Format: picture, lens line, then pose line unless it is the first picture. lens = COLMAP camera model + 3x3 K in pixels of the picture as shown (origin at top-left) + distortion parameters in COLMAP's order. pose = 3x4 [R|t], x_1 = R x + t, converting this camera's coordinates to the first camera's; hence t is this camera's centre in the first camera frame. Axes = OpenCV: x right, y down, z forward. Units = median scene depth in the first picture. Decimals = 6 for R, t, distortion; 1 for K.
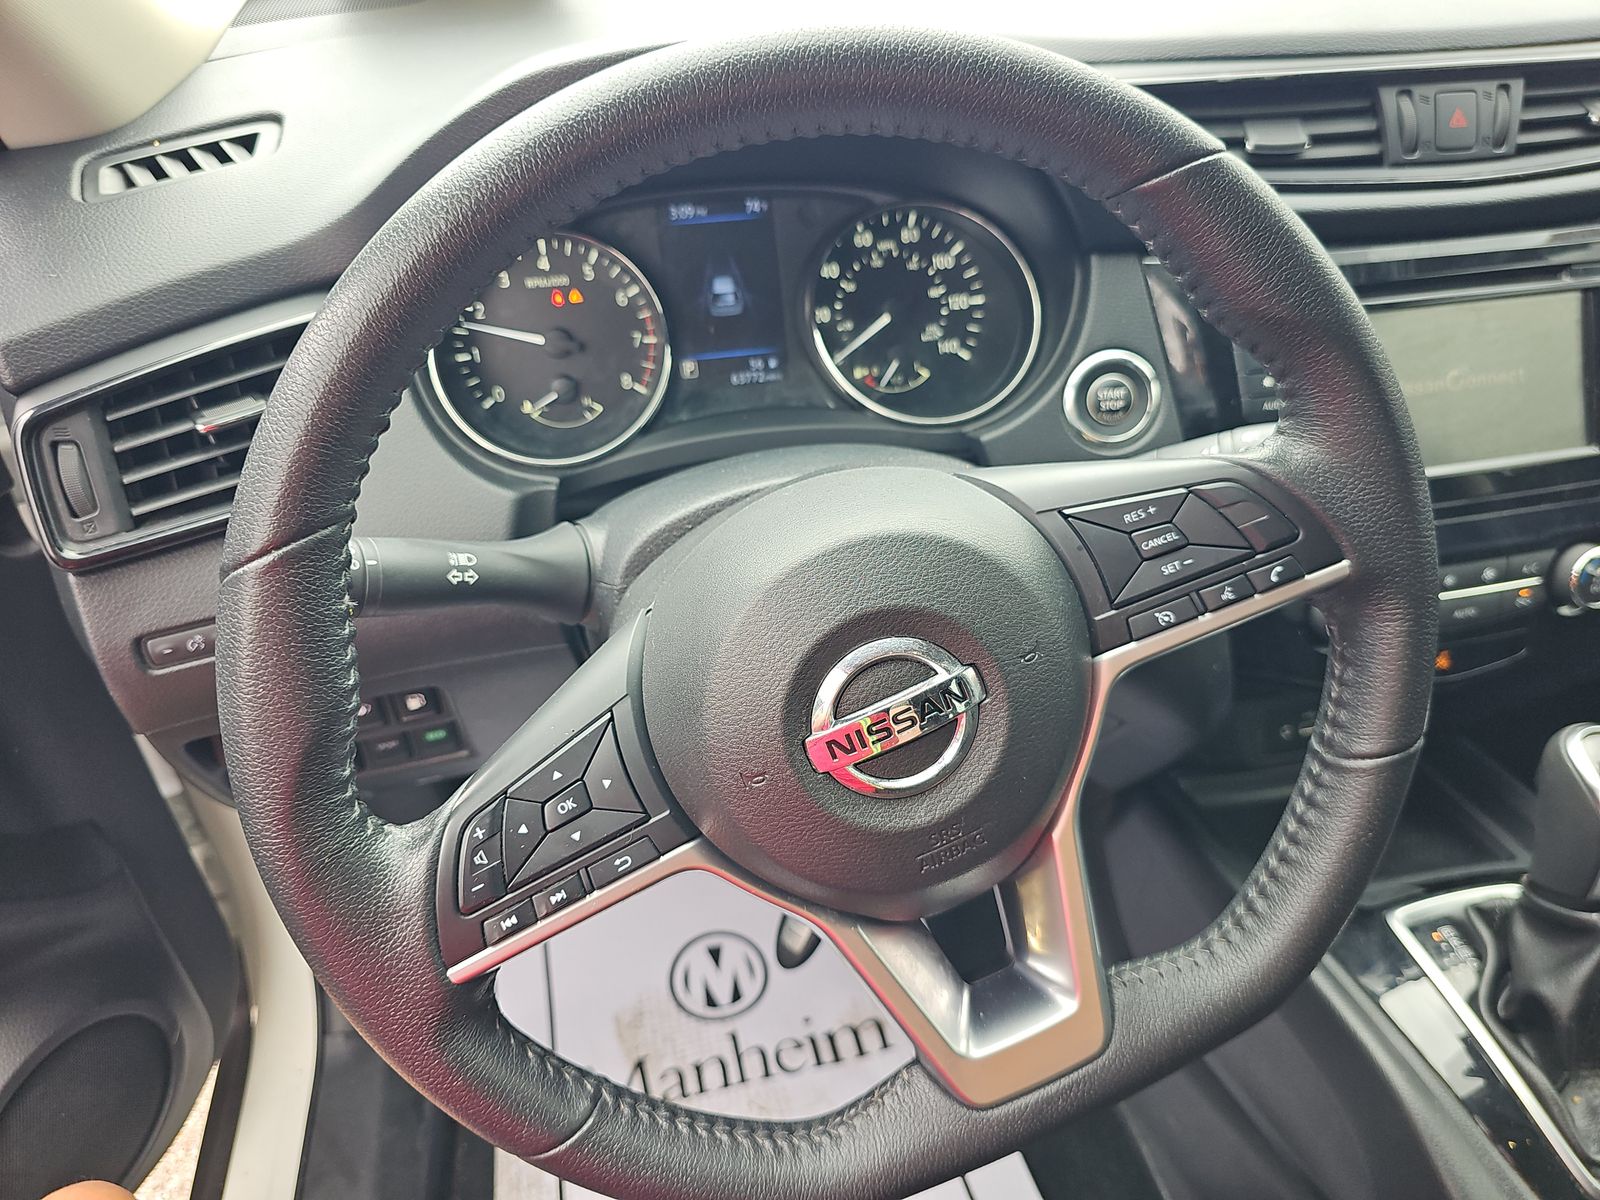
lens RADIAL K [[1072.3, 0, 800.0], [0, 1072.3, 600.0], [0, 0, 1]] dist [0.006409, -0.026125]
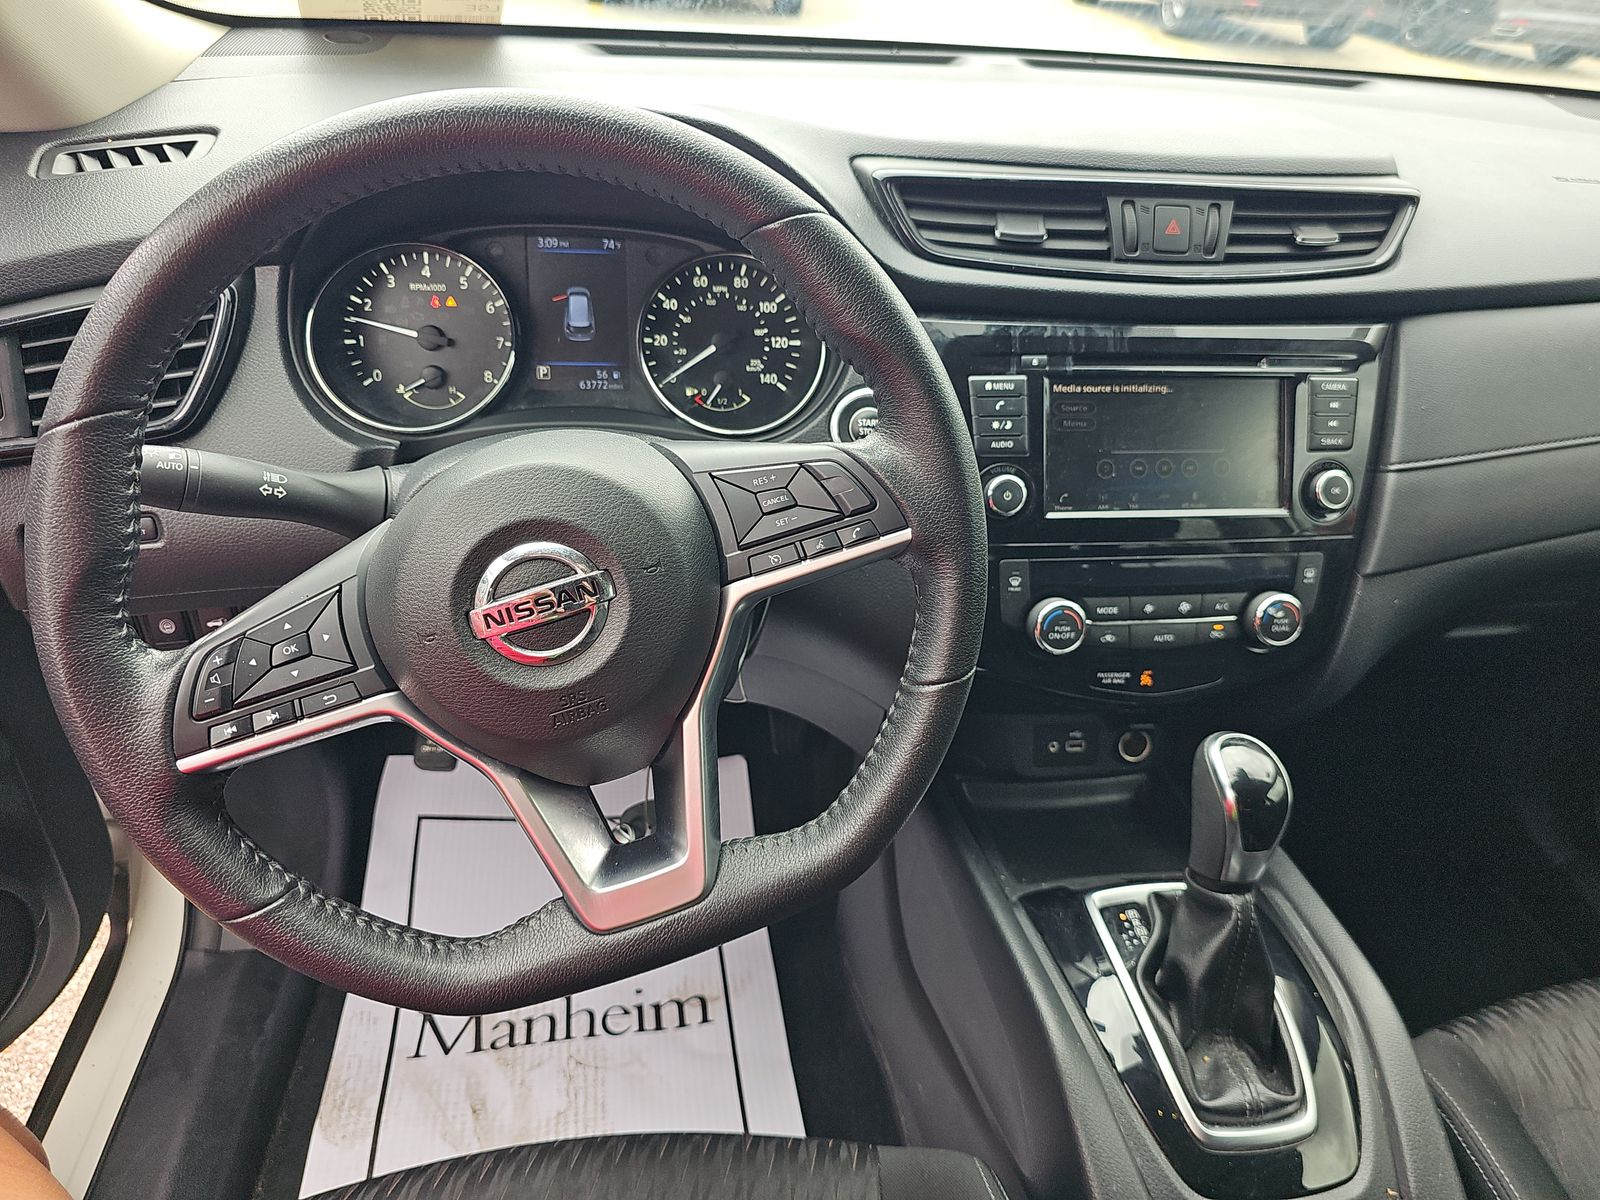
lens RADIAL K [[1060.3, 0, 805.2], [0, 1060.3, 594.1], [0, 0, 1]] dist [0.026524, -0.044462]
pose [[0.994743, 0.102390, -0.001575, 0.234165], [-0.102255, 0.992375, -0.068811, 0.087595], [-0.005483, 0.068610, 0.997628, -0.175806]]
